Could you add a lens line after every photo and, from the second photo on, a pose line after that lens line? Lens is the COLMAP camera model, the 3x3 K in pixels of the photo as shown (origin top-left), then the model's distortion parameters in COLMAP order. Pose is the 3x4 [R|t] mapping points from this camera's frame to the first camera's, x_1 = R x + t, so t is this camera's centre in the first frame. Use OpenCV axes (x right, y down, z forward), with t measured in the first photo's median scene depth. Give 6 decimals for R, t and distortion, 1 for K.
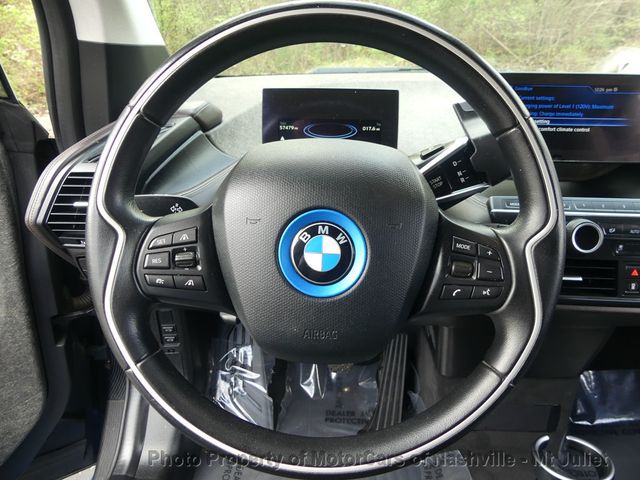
lens RADIAL K [[491.5, 0, 320.0], [0, 491.5, 240.0], [0, 0, 1]] dist [-0.015151, 0.002550]
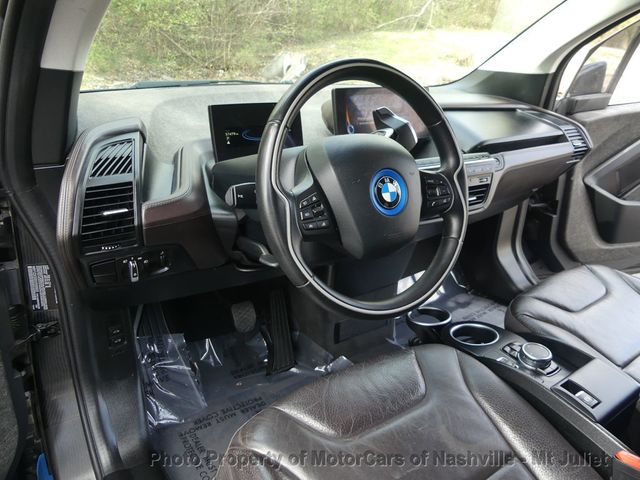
lens RADIAL K [[496.6, 0, 319.7], [0, 496.6, 250.7], [0, 0, 1]] dist [0.000969, 0.002487]
pose [[0.808527, -0.211057, 0.549308, -1.217270], [0.203375, 0.976169, 0.075718, 0.043206], [-0.552198, 0.050496, 0.832182, -0.397762]]
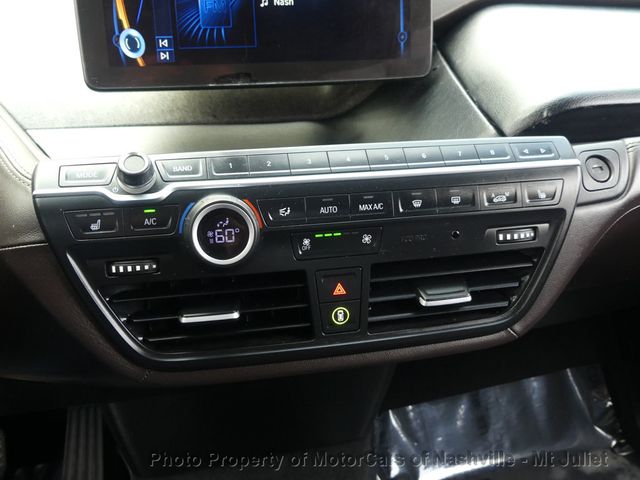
lens RADIAL K [[642.7, 0, 320.8], [0, 642.7, 238.9], [0, 0, 1]] dist [0.006061, 0.003271]
pose [[0.961503, -0.112807, 0.250572, 0.837394], [0.105203, 0.993495, 0.043581, -0.029826], [-0.253858, -0.015542, 0.967117, 0.643960]]
